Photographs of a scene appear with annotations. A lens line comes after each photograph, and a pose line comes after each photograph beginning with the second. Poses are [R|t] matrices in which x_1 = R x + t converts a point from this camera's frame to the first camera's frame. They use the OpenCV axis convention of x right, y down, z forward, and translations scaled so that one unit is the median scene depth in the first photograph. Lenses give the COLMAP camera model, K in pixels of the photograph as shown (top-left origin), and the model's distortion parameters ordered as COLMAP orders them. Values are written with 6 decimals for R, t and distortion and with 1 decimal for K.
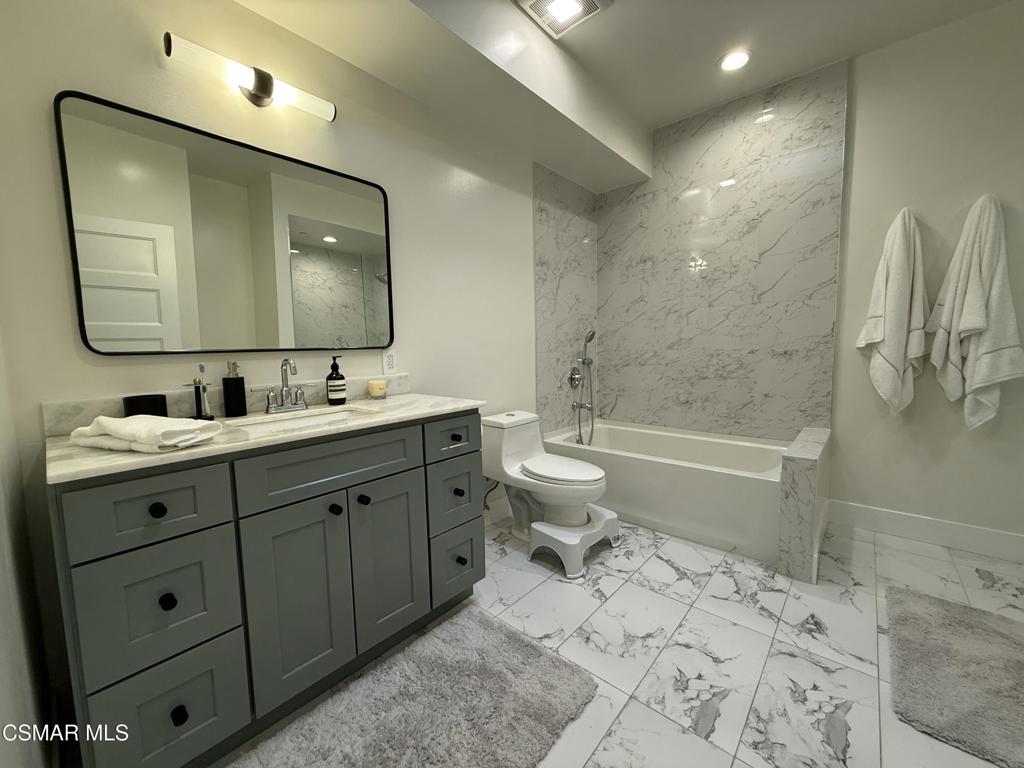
lens RADIAL K [[408.0, 0, 510.0], [0, 408.0, 383.7], [0, 0, 1]] dist [0.001397, -0.000363]
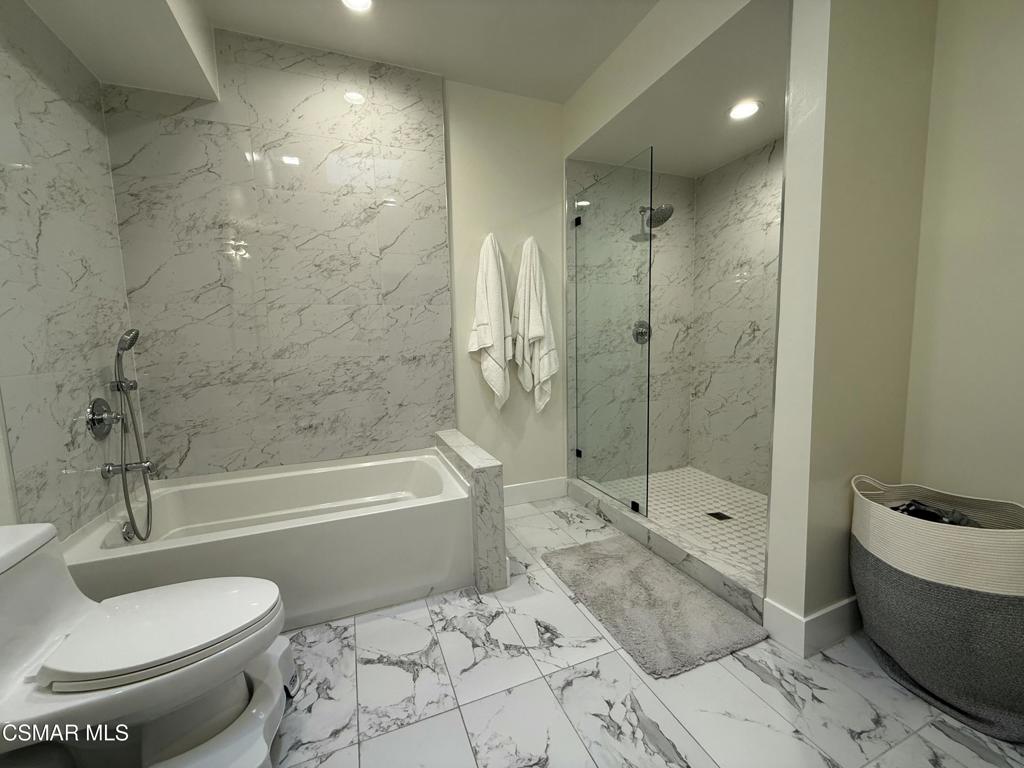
lens RADIAL K [[408.0, 0, 509.8], [0, 408.0, 383.9], [0, 0, 1]] dist [0.001397, -0.000363]
pose [[0.457285, -0.086356, 0.885118, -0.085098], [0.098450, 0.994073, 0.046124, -0.043508], [-0.883854, 0.066048, 0.463076, 0.409260]]
